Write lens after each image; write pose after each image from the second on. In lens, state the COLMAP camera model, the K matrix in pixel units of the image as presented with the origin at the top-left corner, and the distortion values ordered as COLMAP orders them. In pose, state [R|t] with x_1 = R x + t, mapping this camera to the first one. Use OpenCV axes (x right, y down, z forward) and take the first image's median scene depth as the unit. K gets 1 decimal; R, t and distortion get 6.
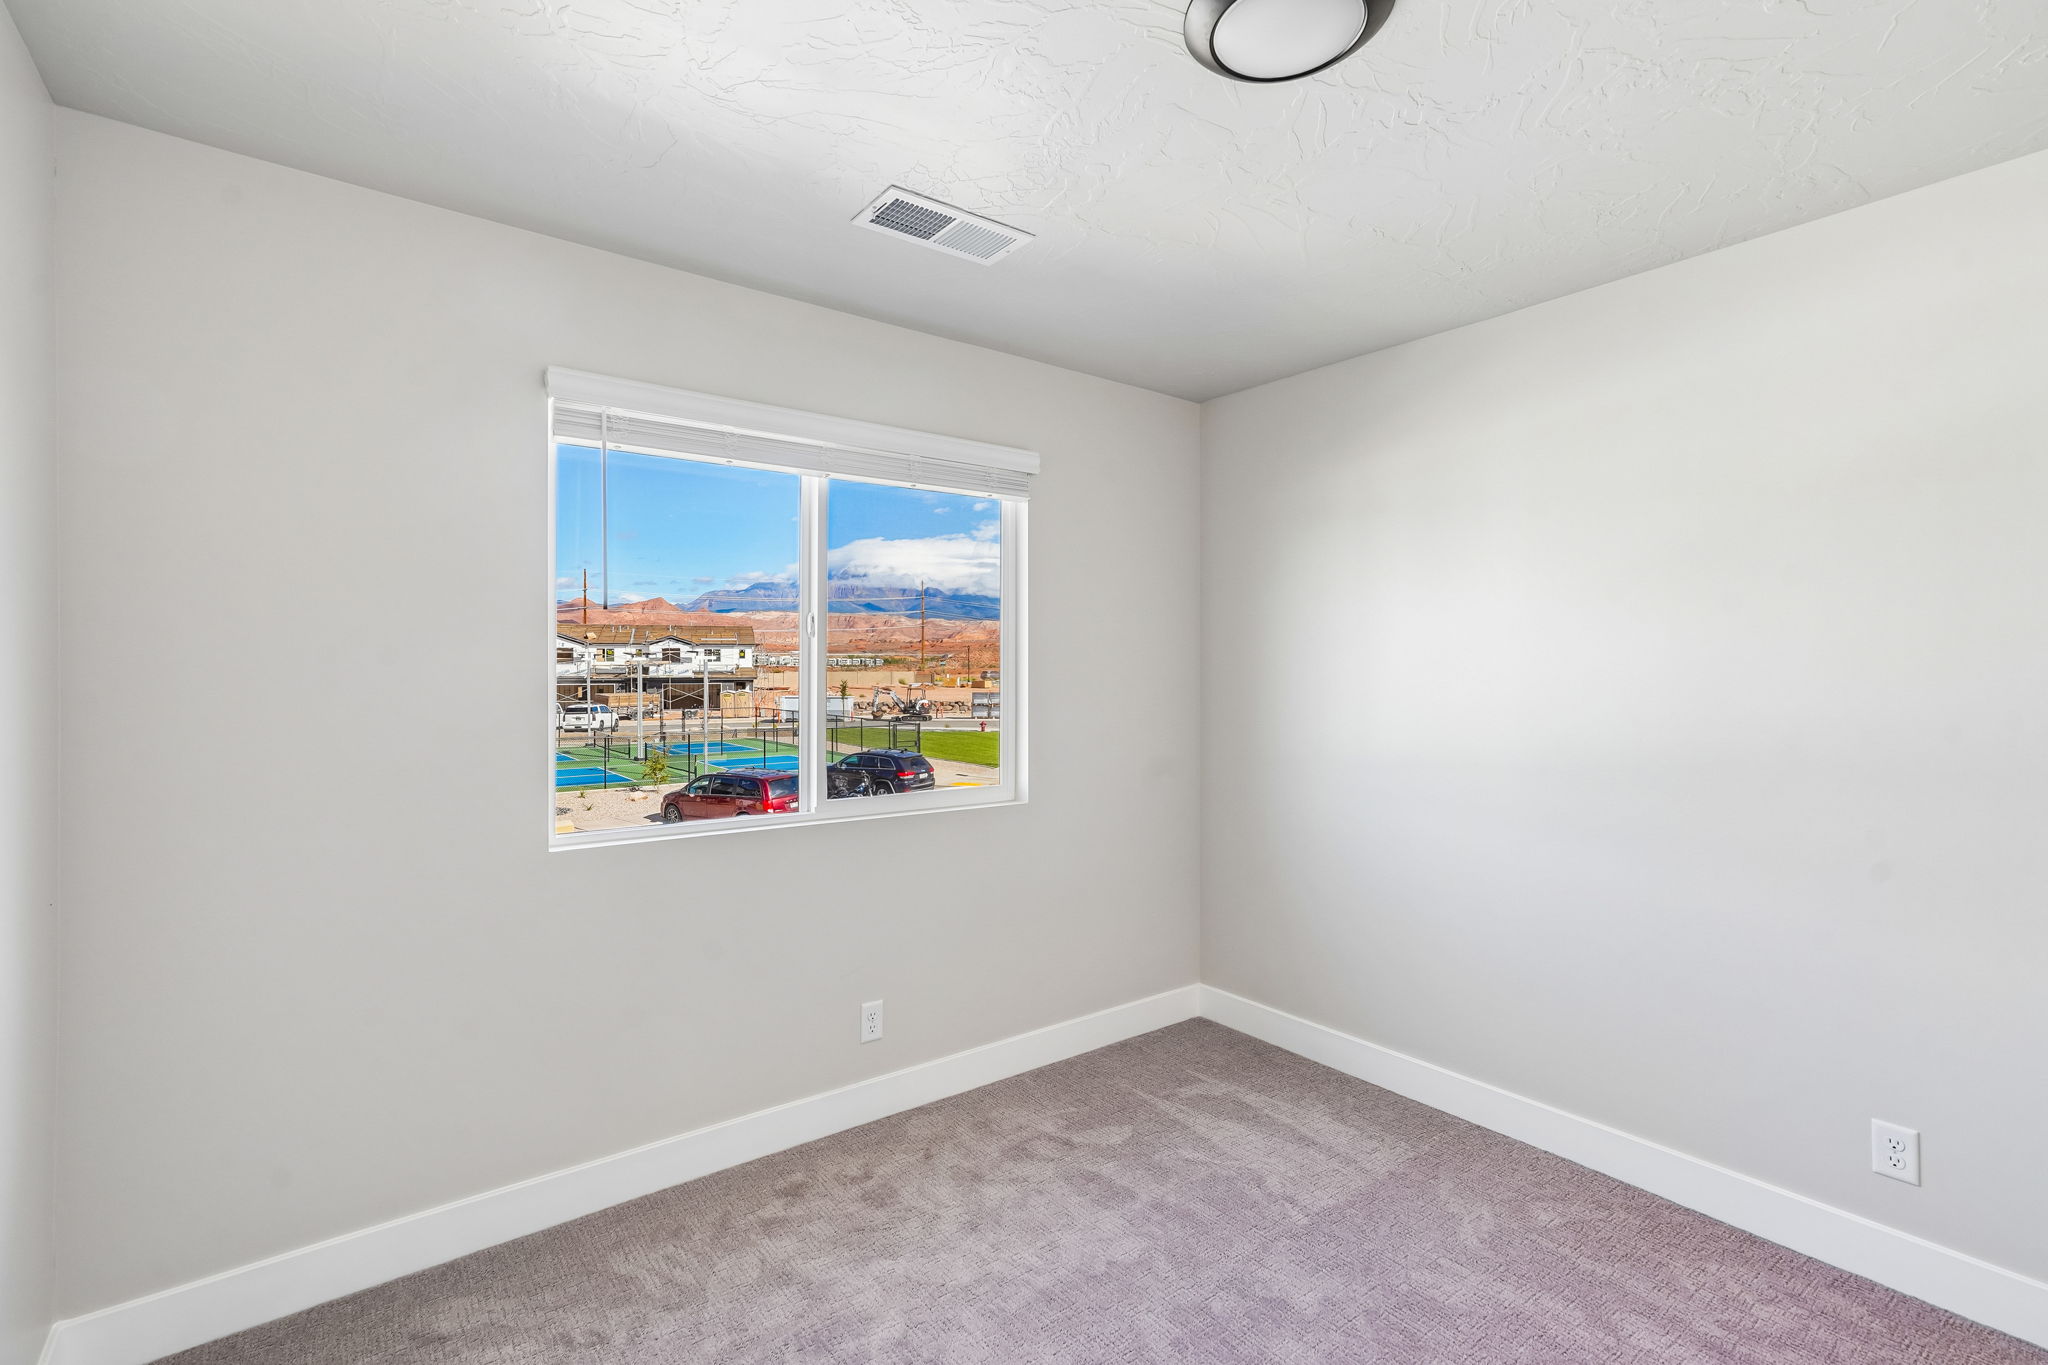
lens RADIAL K [[945.6, 0, 1009.1], [0, 945.6, 673.8], [0, 0, 1]] dist [0.007779, 0.000405]
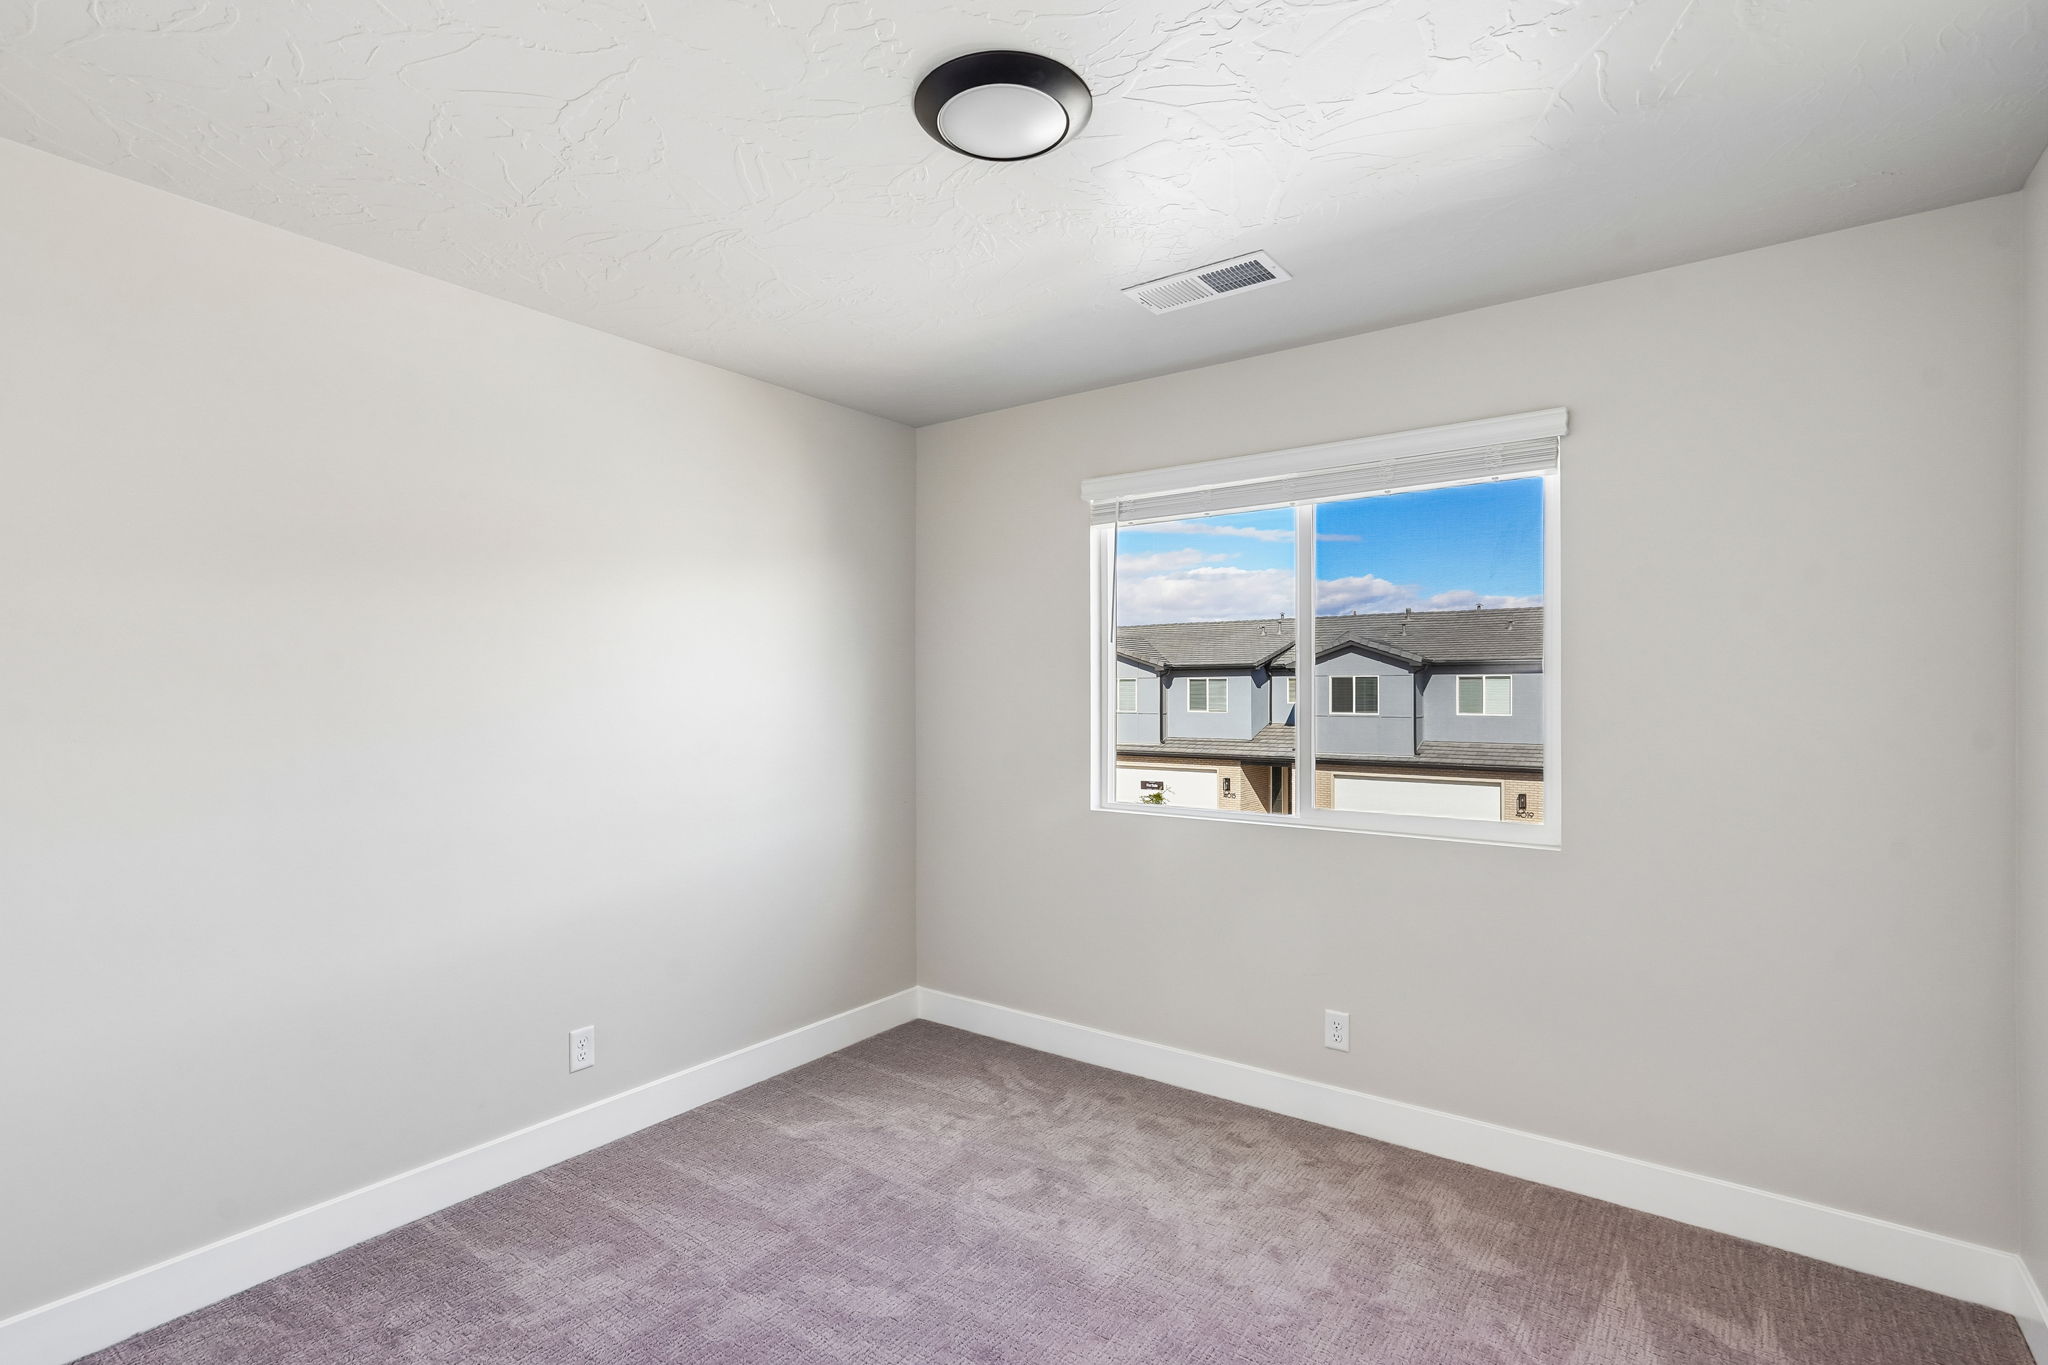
lens RADIAL K [[989.8, 0, 1023.3], [0, 989.8, 698.2], [0, 0, 1]] dist [0.002002, 0.000652]
pose [[0.282499, -0.000690, -0.959267, 0.849171], [-0.011647, 0.999924, -0.004149, 0.021699], [0.959197, 0.012345, 0.282469, 0.409396]]
